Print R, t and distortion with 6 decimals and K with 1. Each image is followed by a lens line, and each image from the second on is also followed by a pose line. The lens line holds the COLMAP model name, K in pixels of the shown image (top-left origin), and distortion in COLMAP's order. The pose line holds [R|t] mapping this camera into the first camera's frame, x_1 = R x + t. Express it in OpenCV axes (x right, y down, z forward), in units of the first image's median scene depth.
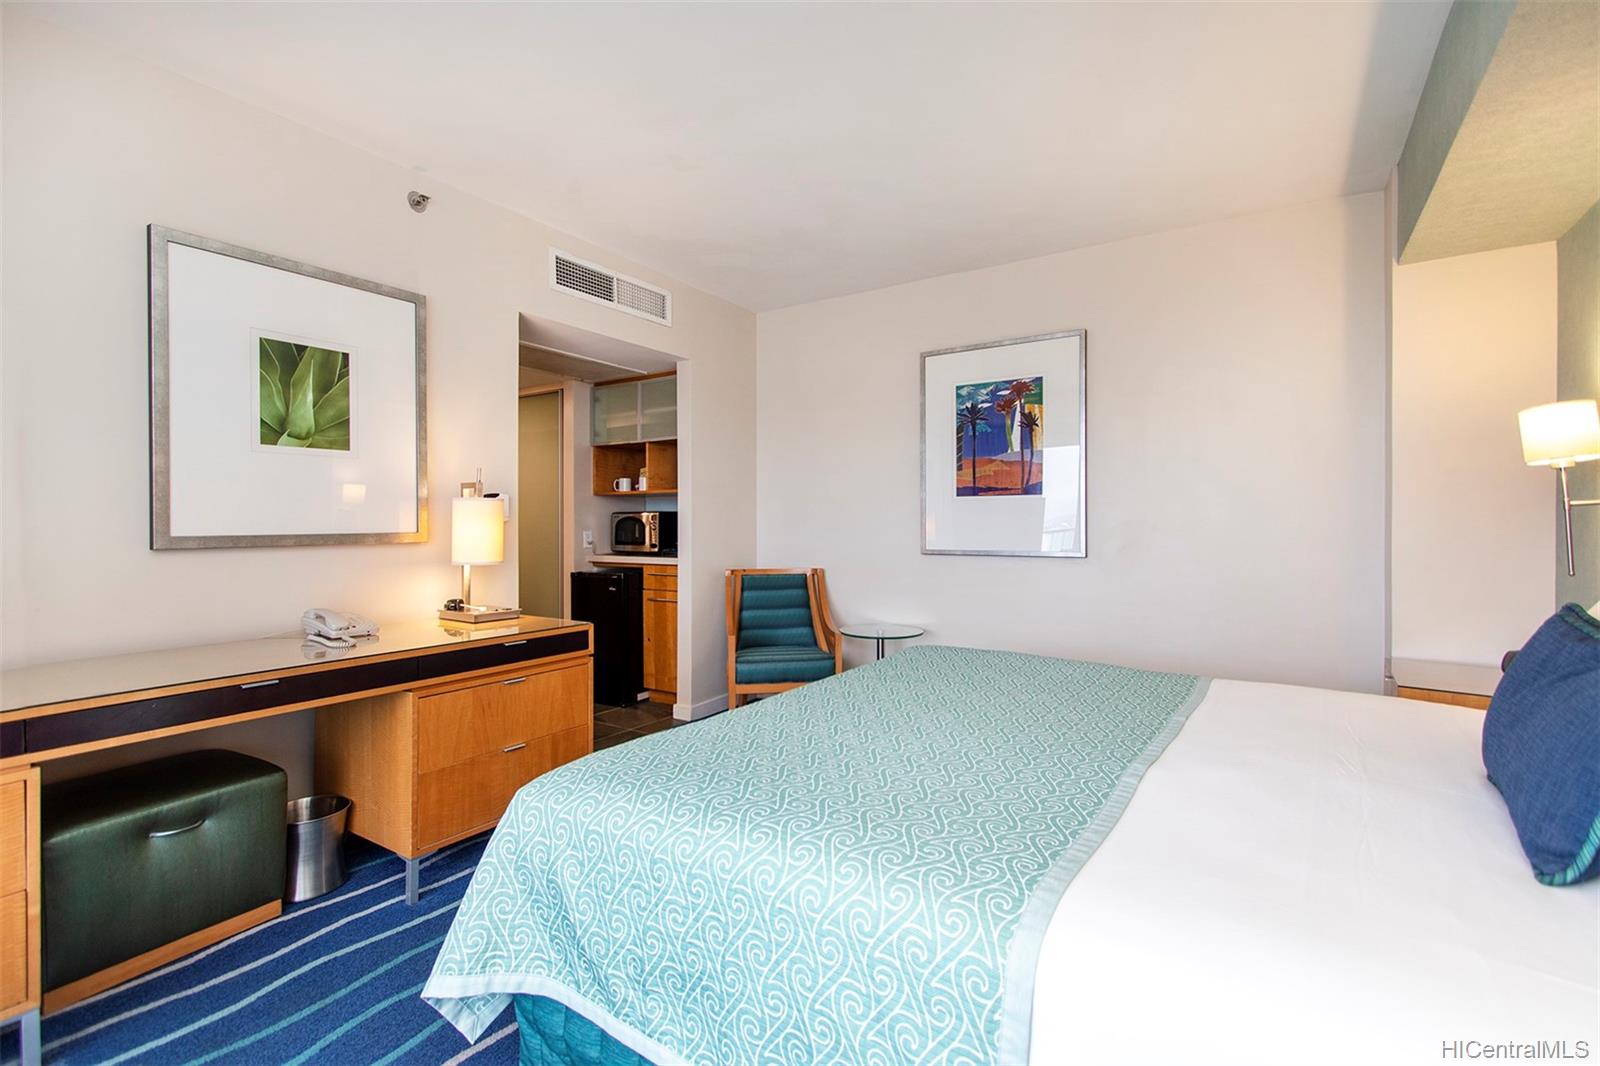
lens RADIAL K [[722.1, 0, 803.7], [0, 722.1, 527.8], [0, 0, 1]] dist [0.001745, -0.000392]
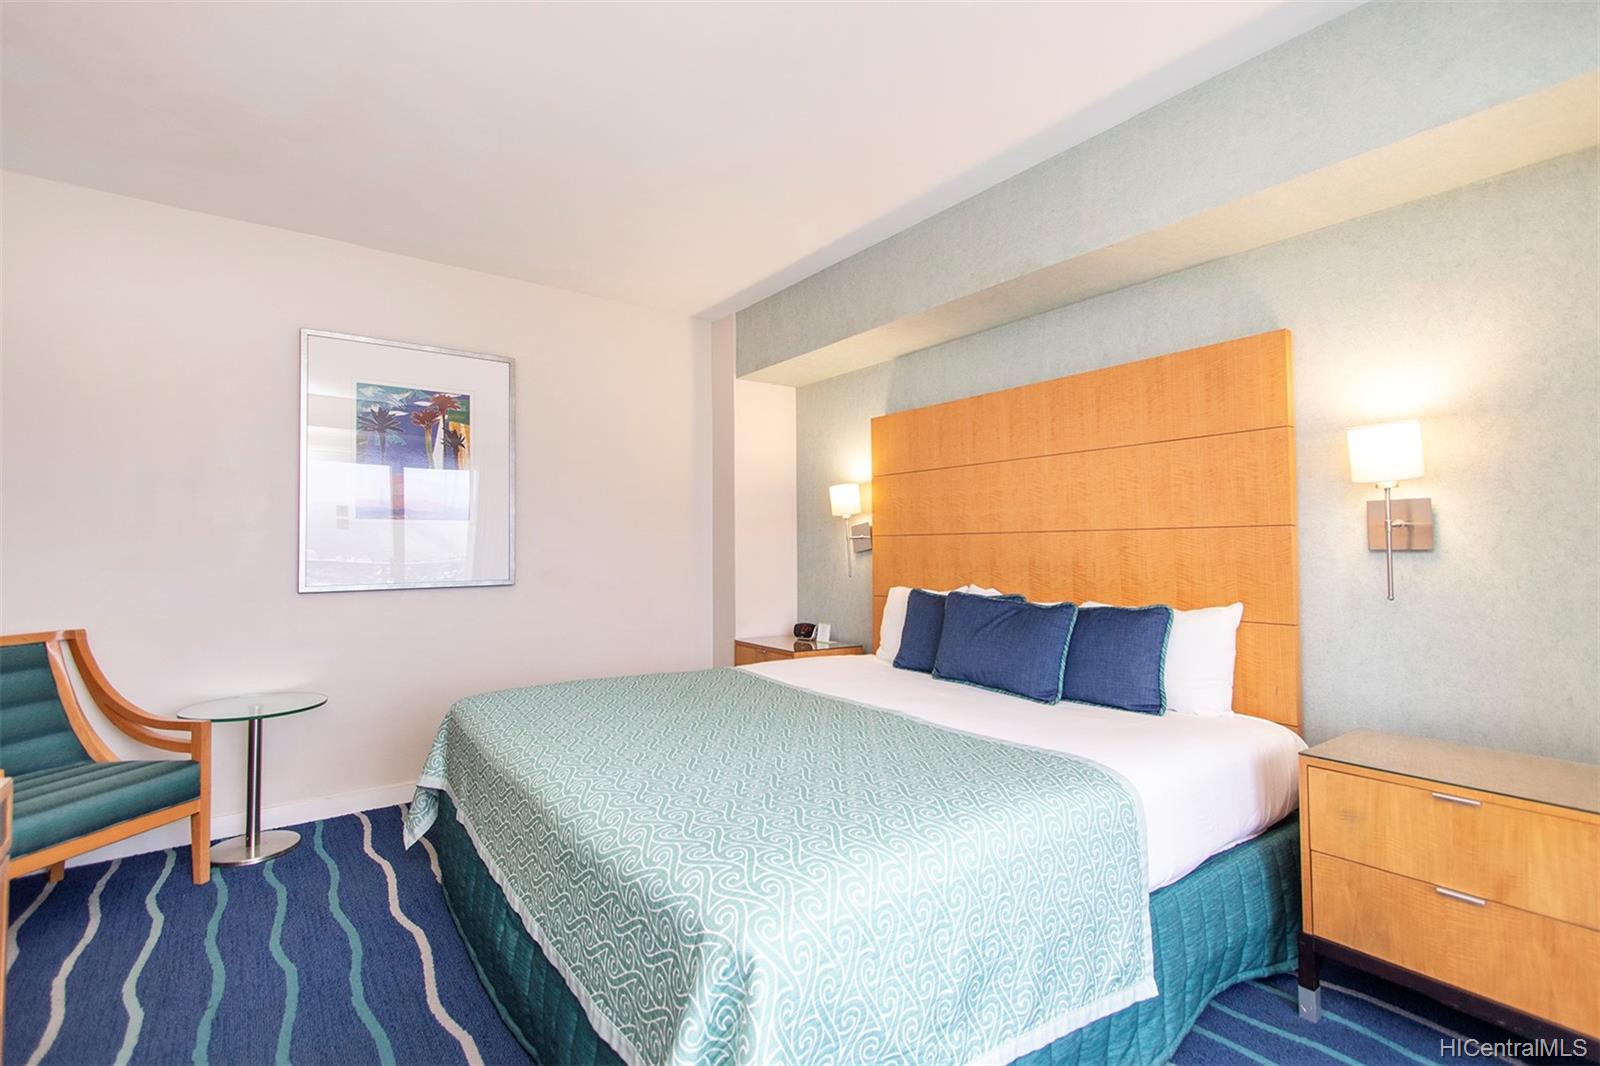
lens RADIAL K [[722.1, 0, 803.7], [0, 722.1, 527.8], [0, 0, 1]] dist [0.001745, -0.000392]
pose [[0.335427, 0.025867, 0.941711, -0.397773], [0.012321, 0.999417, -0.031841, -0.001902], [-0.941986, 0.022283, 0.334913, 0.274936]]
